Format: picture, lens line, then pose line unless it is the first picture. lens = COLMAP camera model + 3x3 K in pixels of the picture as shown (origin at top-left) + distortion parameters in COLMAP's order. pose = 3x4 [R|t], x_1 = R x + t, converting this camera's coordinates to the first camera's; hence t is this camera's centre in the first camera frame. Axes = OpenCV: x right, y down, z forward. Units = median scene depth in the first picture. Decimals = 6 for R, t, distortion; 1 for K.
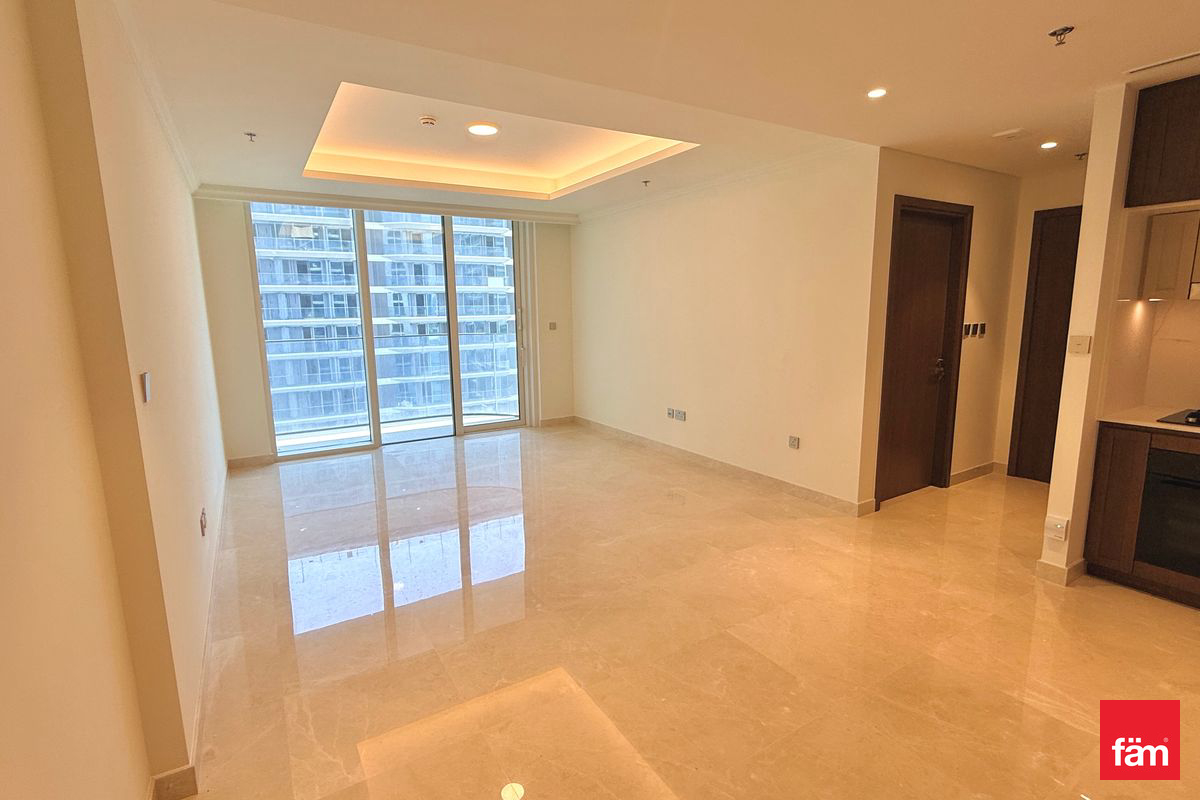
lens RADIAL K [[563.0, 0, 602.7], [0, 563.0, 399.3], [0, 0, 1]] dist [-0.000269, 0.000250]
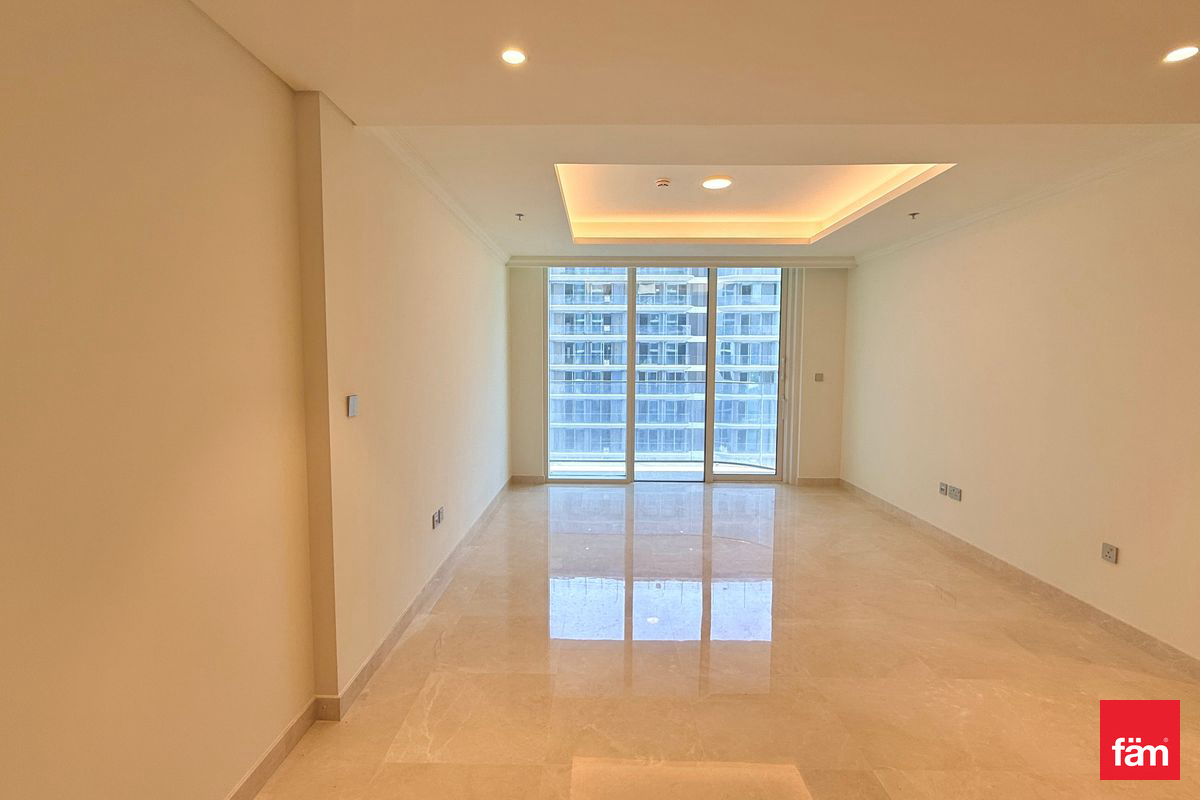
lens RADIAL K [[567.8, 0, 599.7], [0, 567.8, 399.6], [0, 0, 1]] dist [-0.000751, 0.001087]
pose [[0.845215, 0.057509, -0.531323, 0.109803], [-0.103064, 0.993071, -0.056465, -0.005198], [0.524395, 0.102485, 0.845285, 0.034042]]
